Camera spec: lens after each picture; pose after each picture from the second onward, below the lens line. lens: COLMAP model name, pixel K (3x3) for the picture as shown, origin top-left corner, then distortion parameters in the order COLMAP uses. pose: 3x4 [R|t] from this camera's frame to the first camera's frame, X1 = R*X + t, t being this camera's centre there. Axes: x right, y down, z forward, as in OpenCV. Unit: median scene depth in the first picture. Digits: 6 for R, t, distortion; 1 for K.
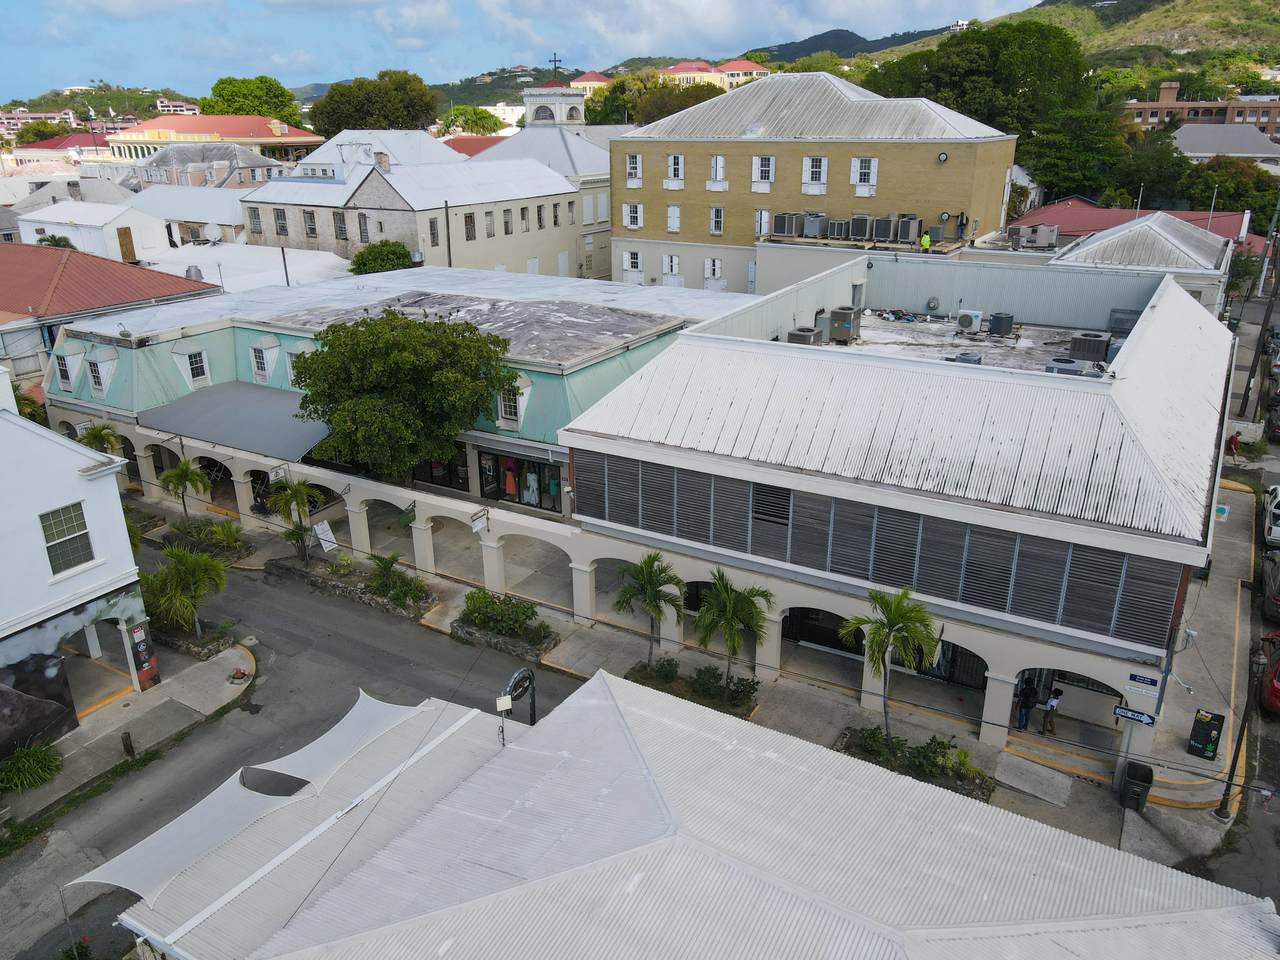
lens RADIAL K [[938.5, 0, 640.0], [0, 938.5, 480.0], [0, 0, 1]] dist [0.016772, 0.005714]
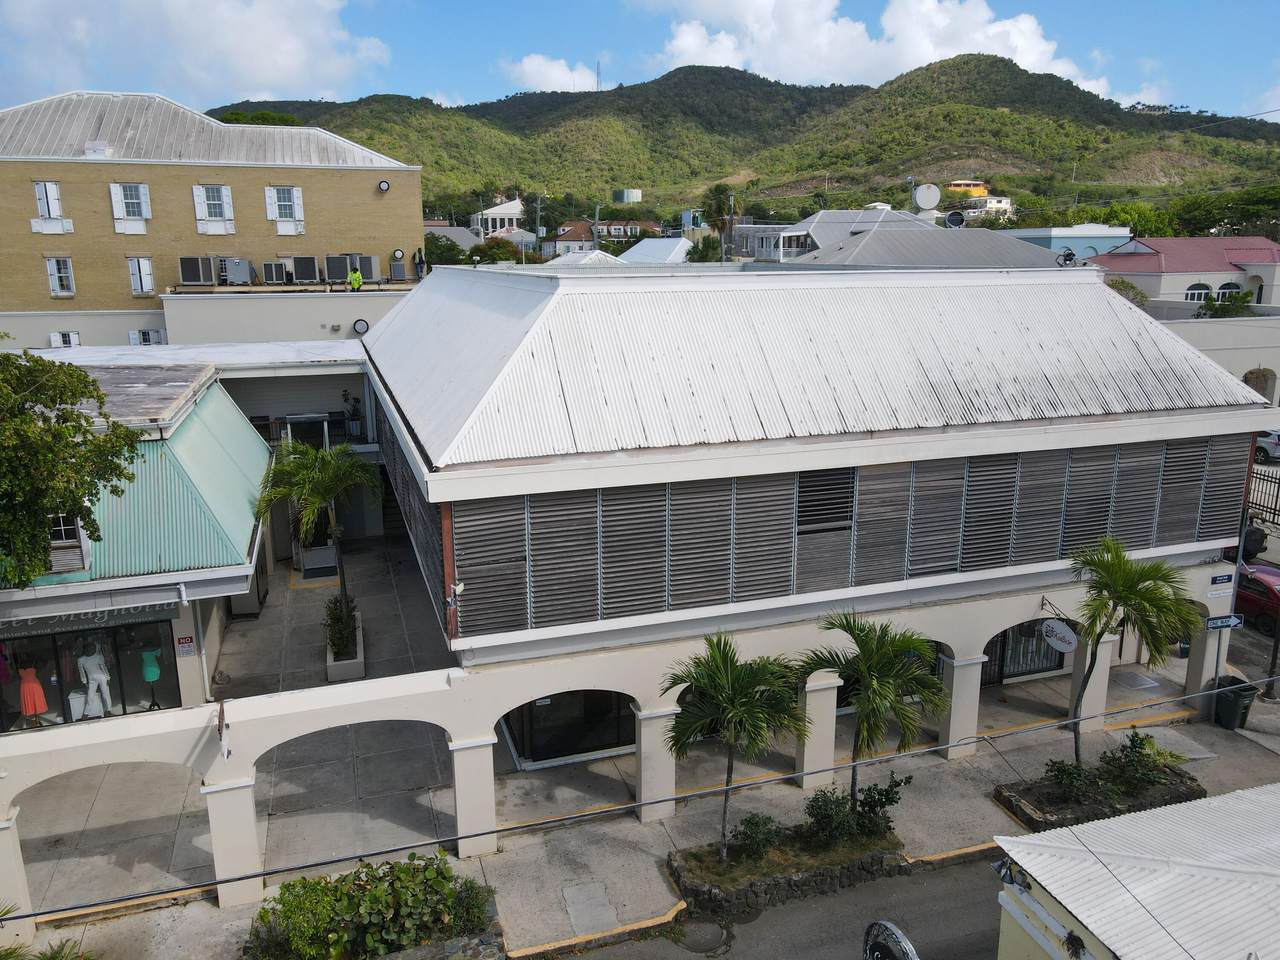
lens RADIAL K [[938.5, 0, 640.0], [0, 938.5, 480.0], [0, 0, 1]] dist [0.016772, 0.005714]
pose [[0.662657, -0.173576, 0.728531, -0.191222], [0.273195, 0.961764, -0.019348, -0.005202], [-0.697316, 0.211852, 0.684740, 0.304020]]
